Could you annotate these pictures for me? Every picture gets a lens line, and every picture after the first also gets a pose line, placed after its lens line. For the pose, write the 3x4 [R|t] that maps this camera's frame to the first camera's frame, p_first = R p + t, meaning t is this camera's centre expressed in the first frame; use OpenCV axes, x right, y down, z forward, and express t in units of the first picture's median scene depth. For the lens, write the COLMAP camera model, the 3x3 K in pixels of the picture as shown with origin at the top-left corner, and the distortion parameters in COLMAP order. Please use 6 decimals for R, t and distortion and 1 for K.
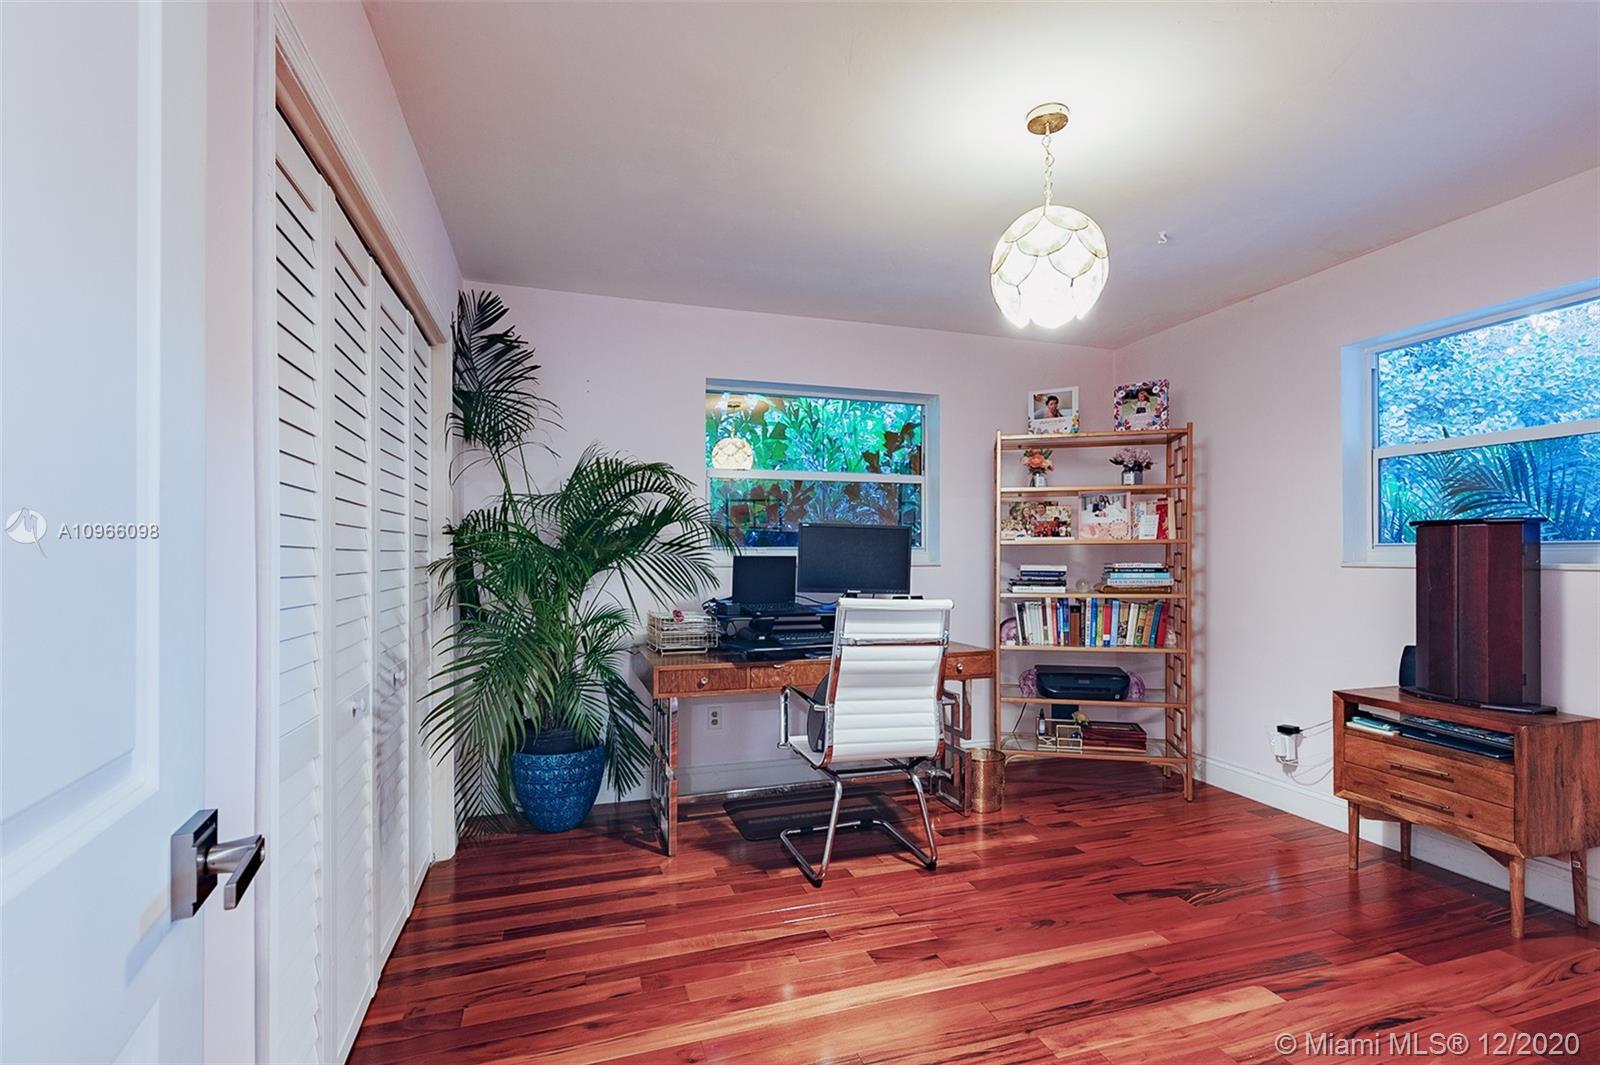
lens RADIAL K [[735.5, 0, 804.6], [0, 735.5, 548.4], [0, 0, 1]] dist [0.012504, 0.000147]
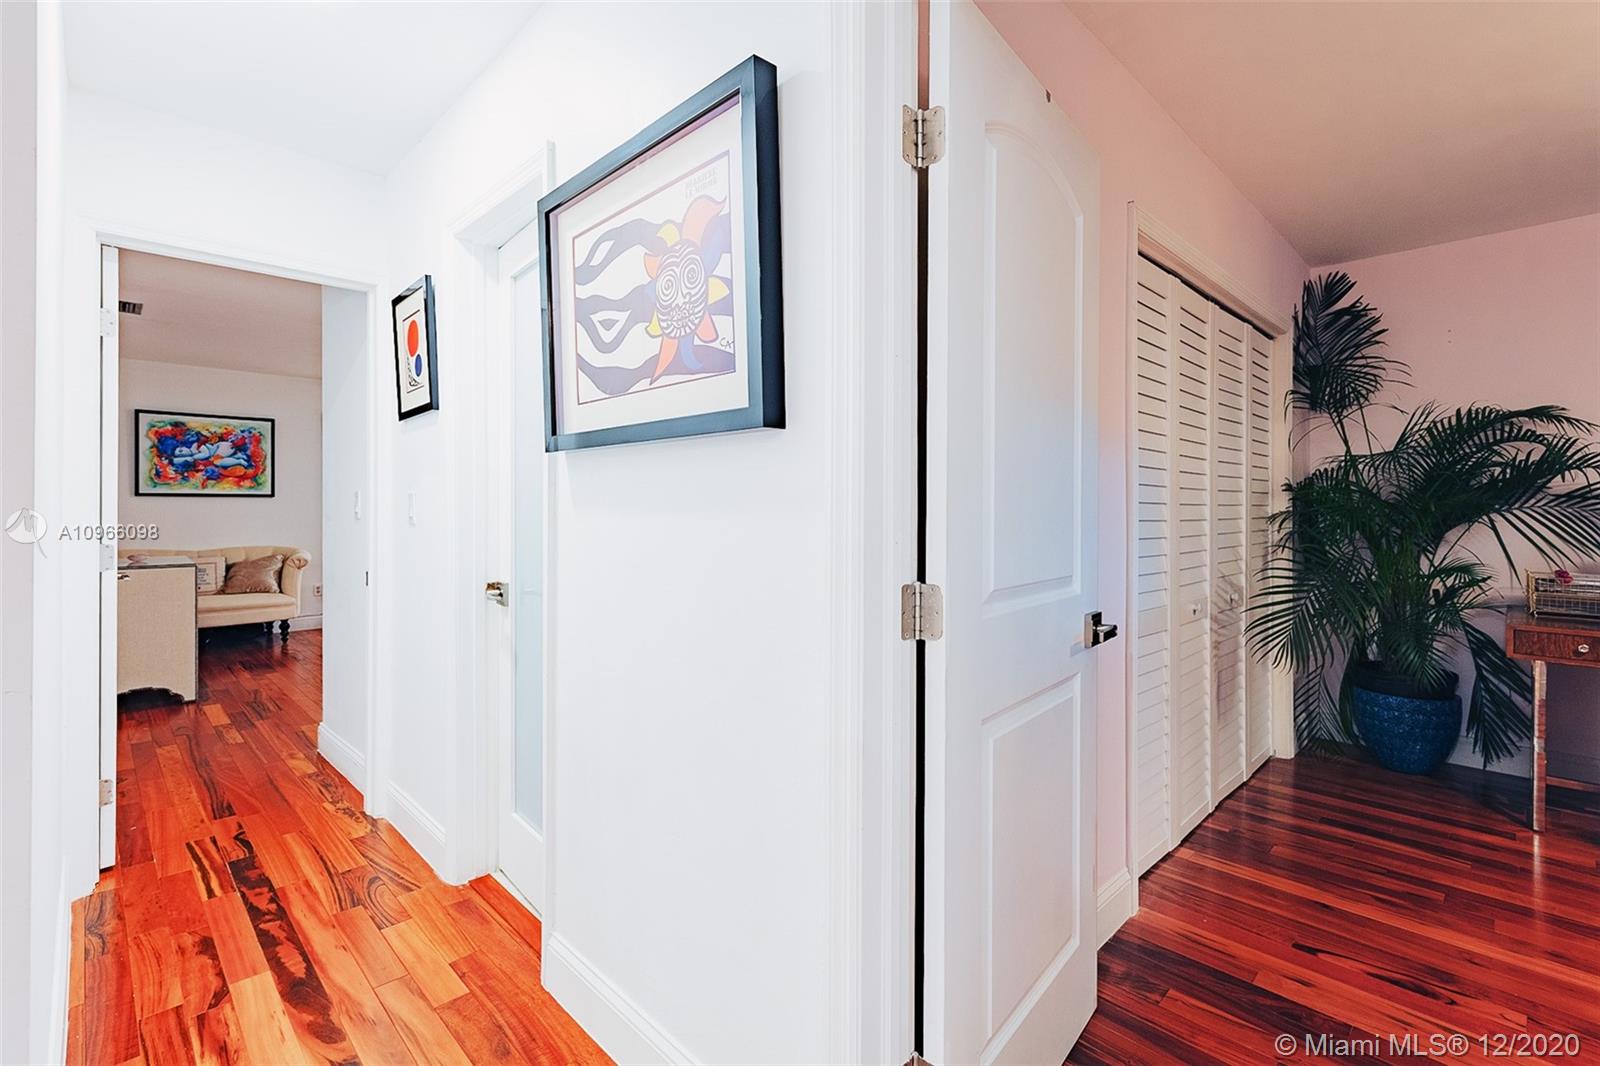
lens RADIAL K [[719.8, 0, 808.2], [0, 719.8, 517.4], [0, 0, 1]] dist [0.004452, -0.000630]
pose [[0.444750, 0.012404, -0.895569, 0.207221], [0.005579, 0.999846, 0.016618, -0.000223], [0.895637, -0.012387, 0.444612, -0.209868]]
